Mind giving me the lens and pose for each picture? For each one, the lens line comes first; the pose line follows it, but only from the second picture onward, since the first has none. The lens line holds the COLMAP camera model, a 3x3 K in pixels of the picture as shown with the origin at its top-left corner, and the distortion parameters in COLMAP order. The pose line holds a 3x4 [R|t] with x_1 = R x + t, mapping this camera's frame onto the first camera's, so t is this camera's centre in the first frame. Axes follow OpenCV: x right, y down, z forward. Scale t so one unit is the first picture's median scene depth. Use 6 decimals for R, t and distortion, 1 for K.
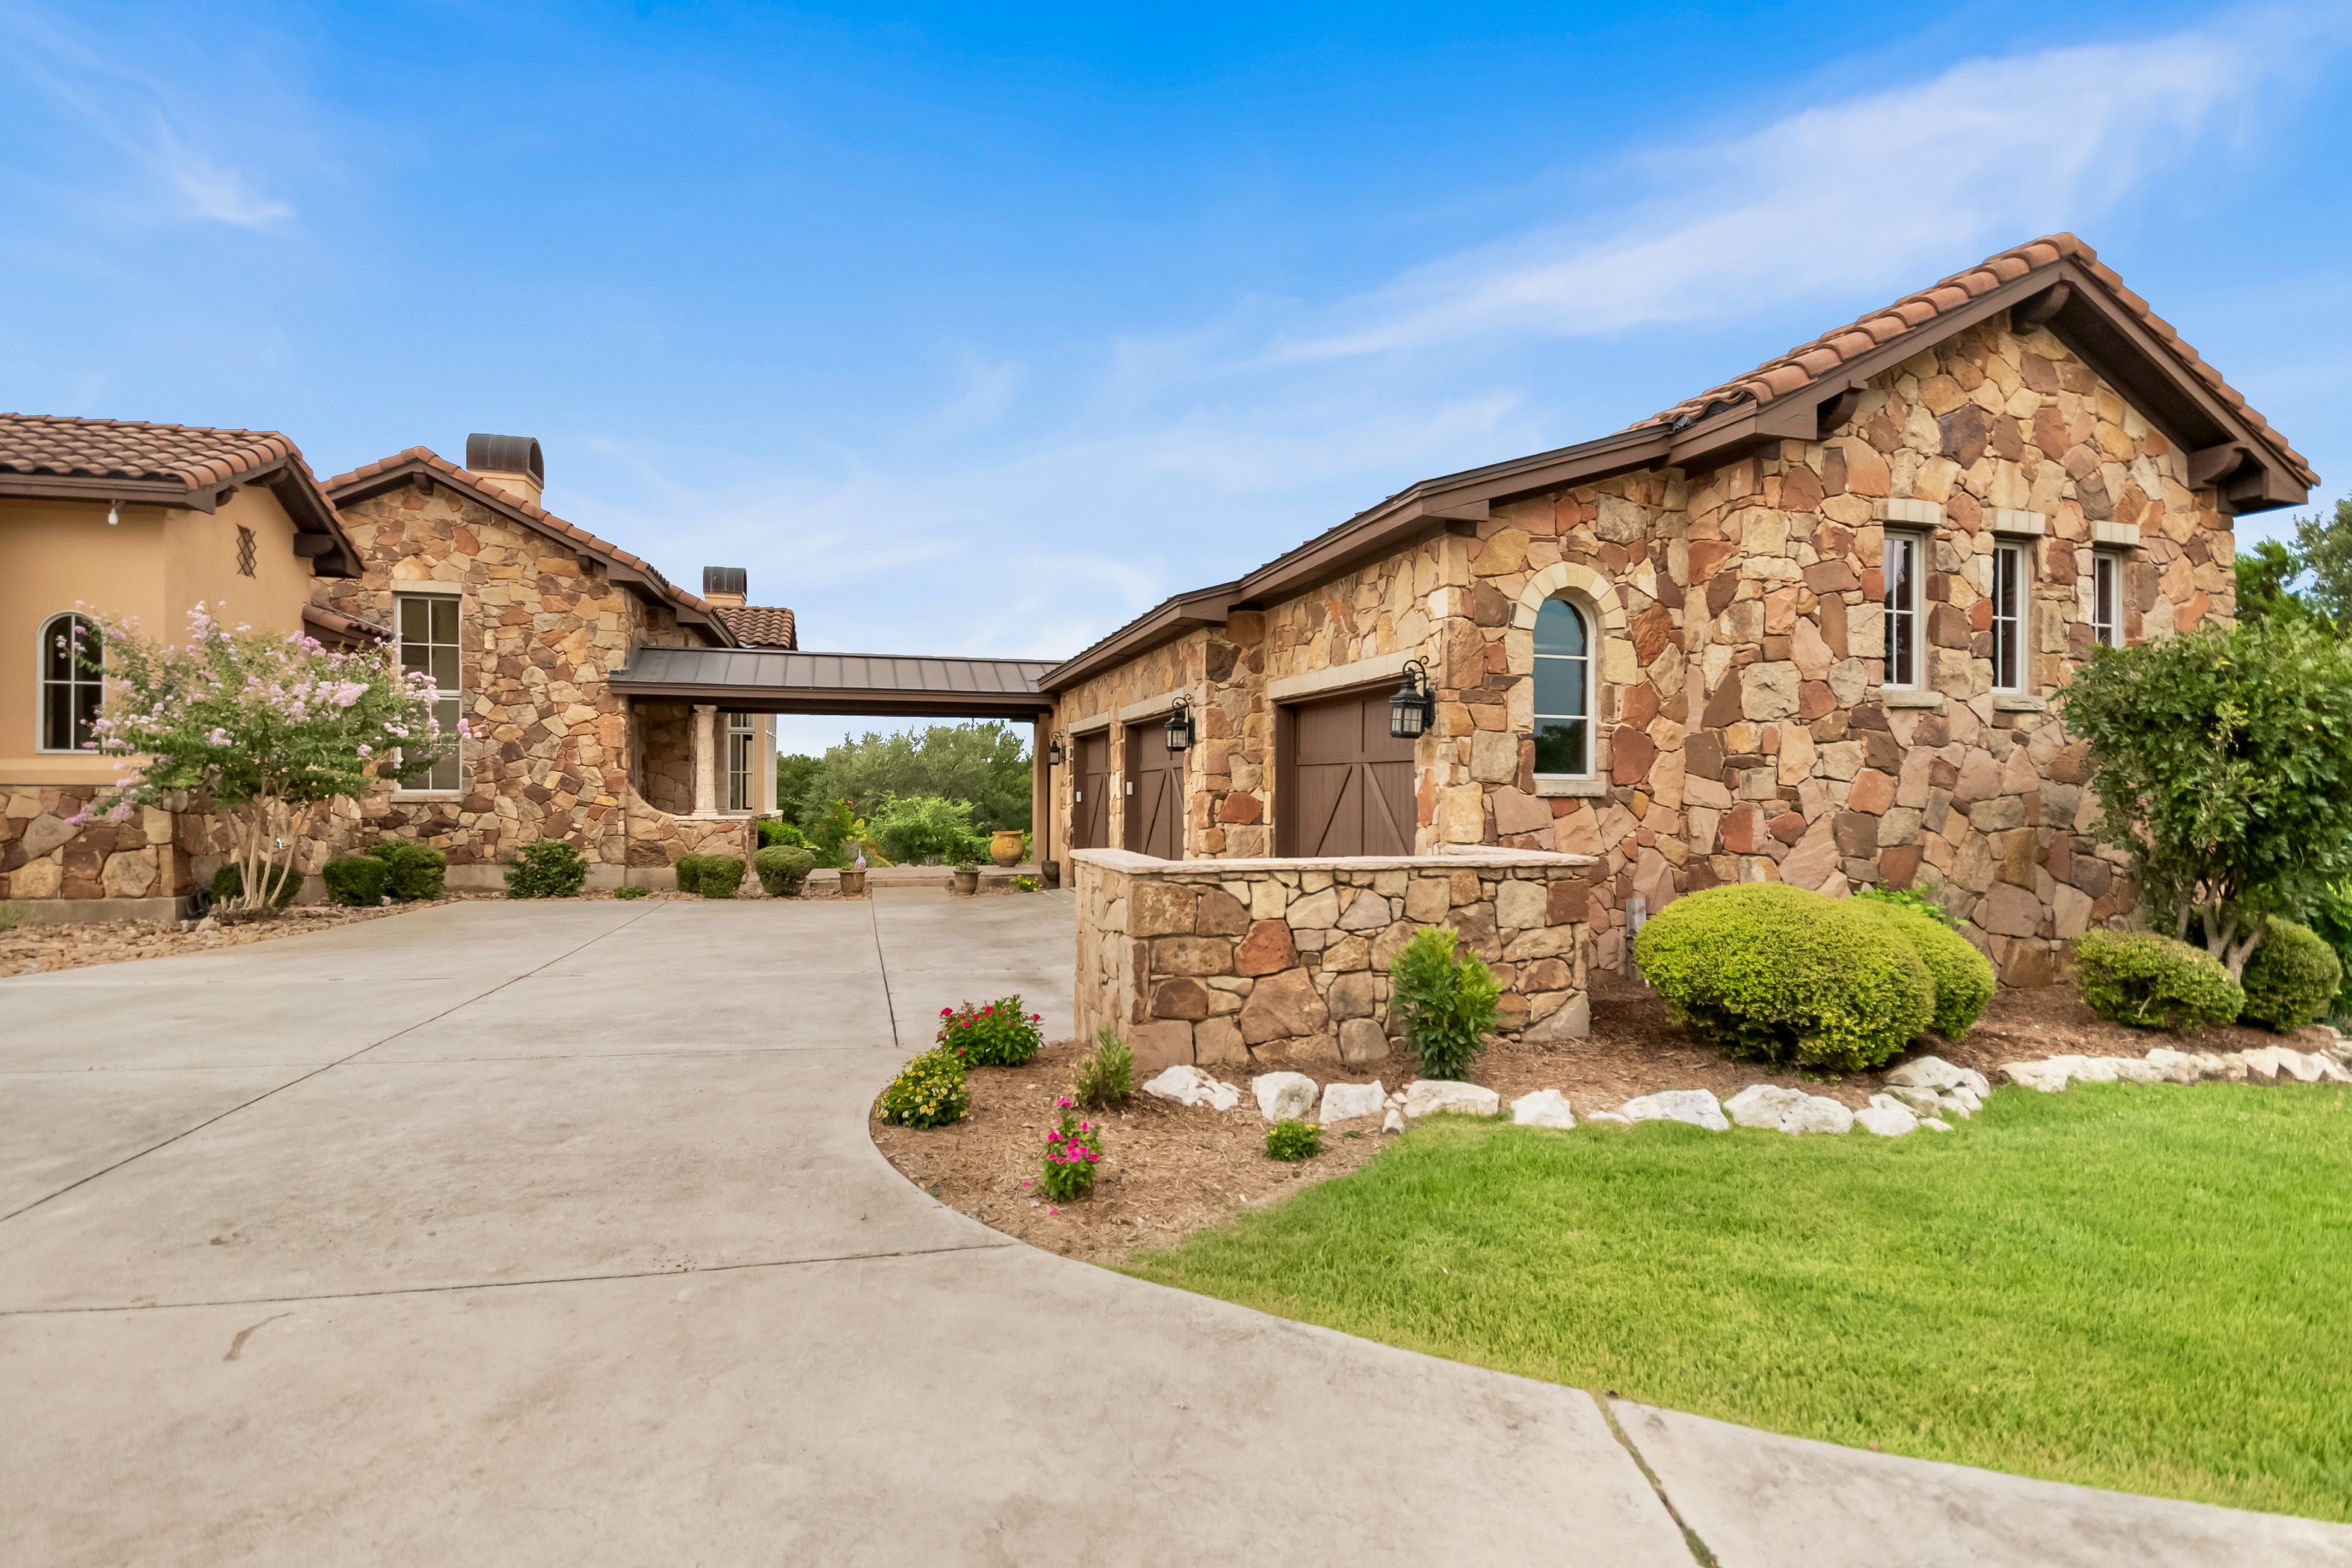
lens RADIAL K [[1047.4, 0, 1175.2], [0, 1047.4, 776.5], [0, 0, 1]] dist [0.008842, -0.006483]
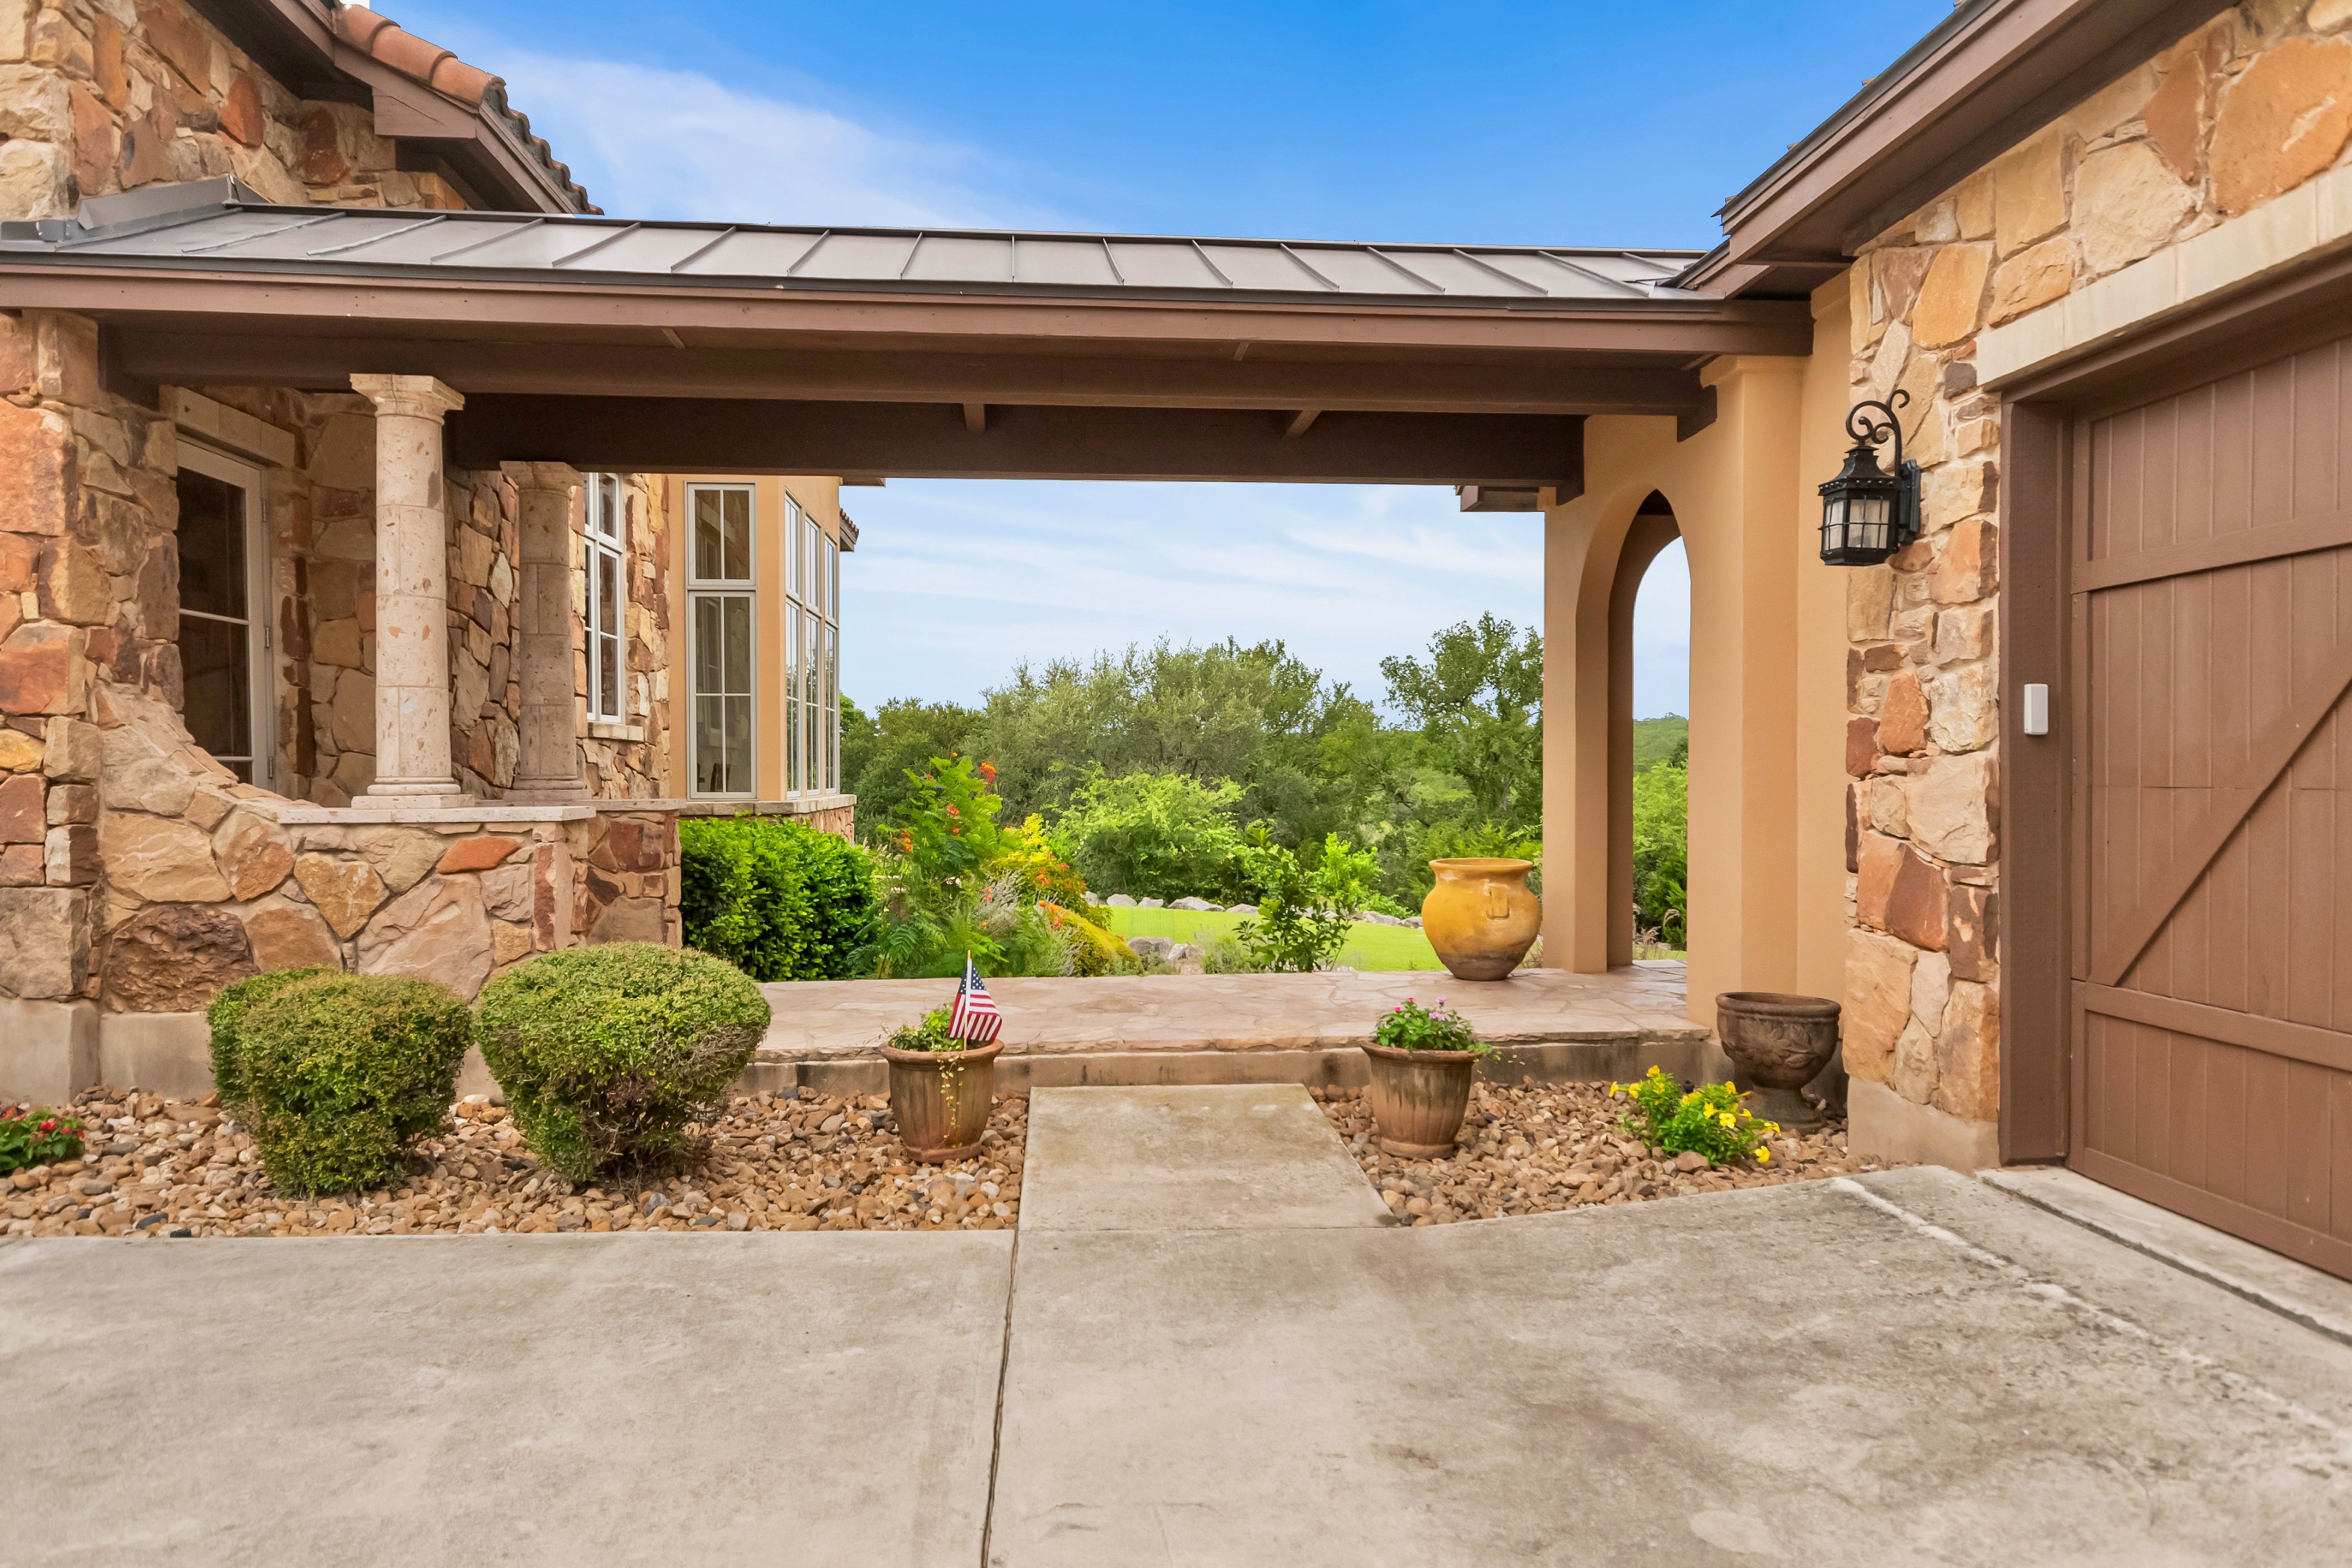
lens RADIAL K [[1431.5, 0, 1181.5], [0, 1431.5, 790.2], [0, 0, 1]] dist [0.003814, 0.000442]
pose [[0.979313, -0.001854, -0.202342, -0.173865], [0.006931, 0.999679, 0.024383, 0.023859], [0.202232, -0.025281, 0.979011, 0.635631]]
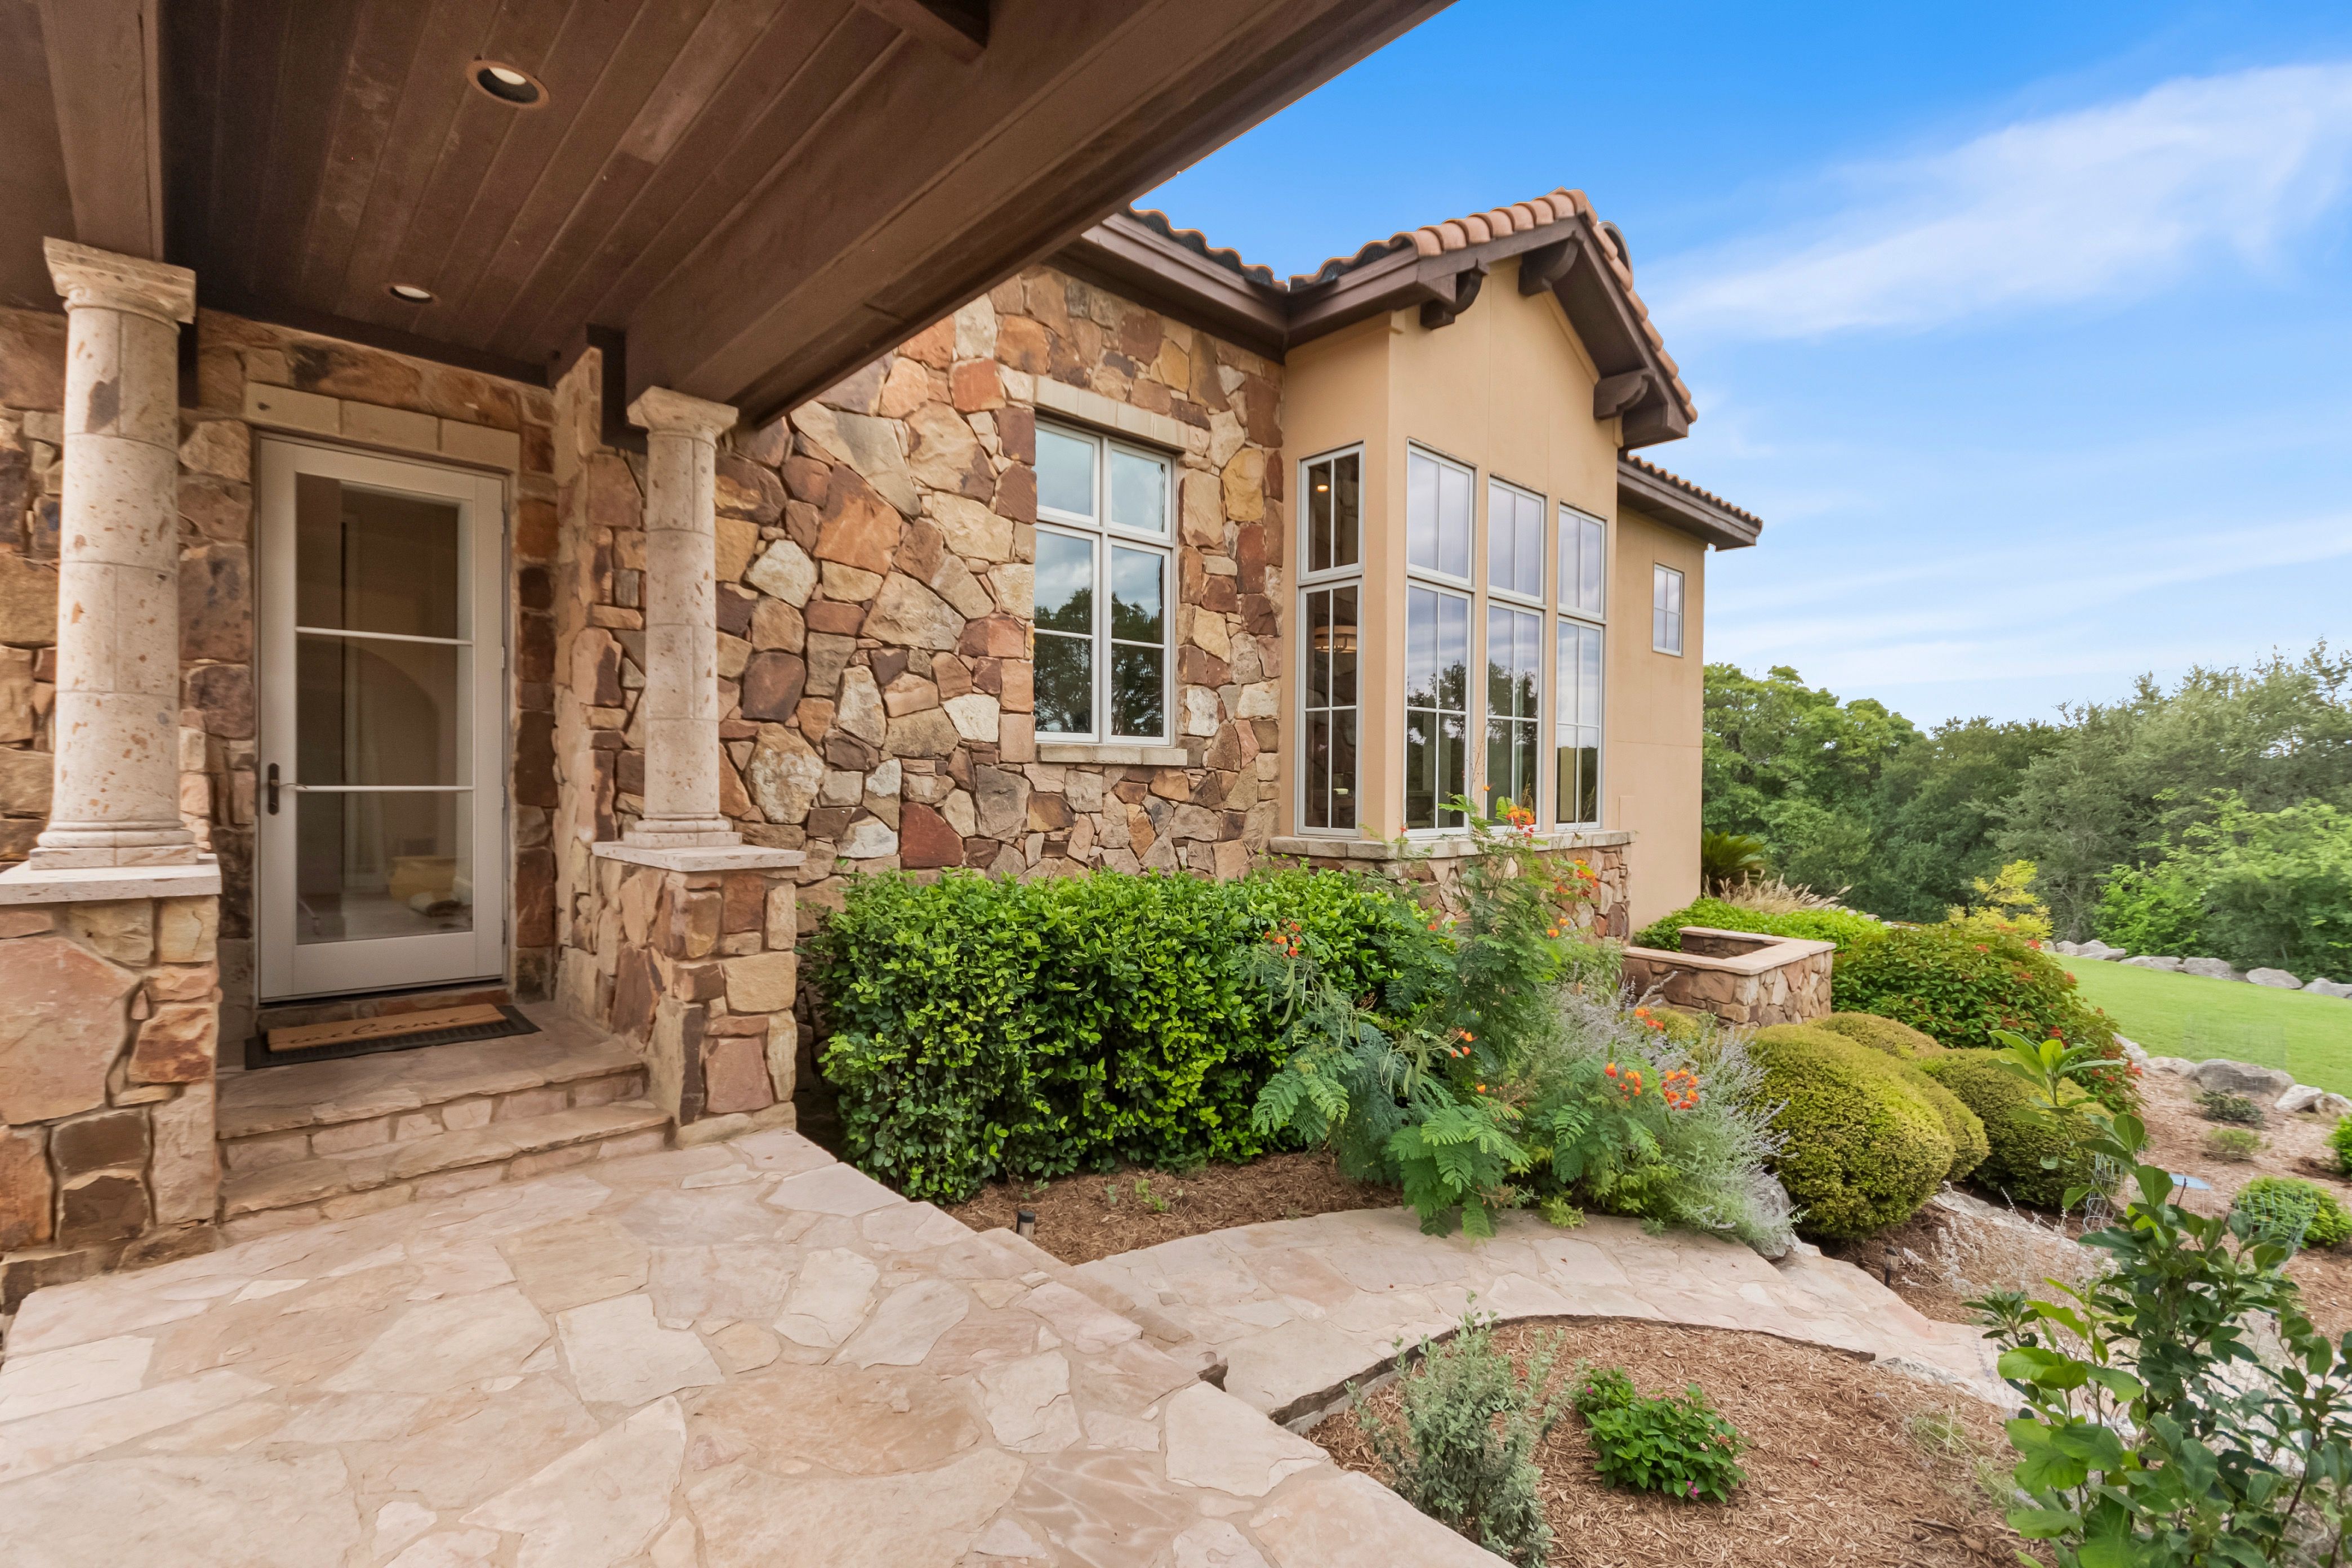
lens RADIAL K [[1047.4, 0, 1167.2], [0, 1047.4, 782.1], [0, 0, 1]] dist [0.008842, -0.006483]
pose [[0.437451, 0.000374, -0.899242, -0.184960], [0.001836, 0.999997, 0.001309, 0.021755], [0.899241, -0.002224, 0.437449, 0.995522]]
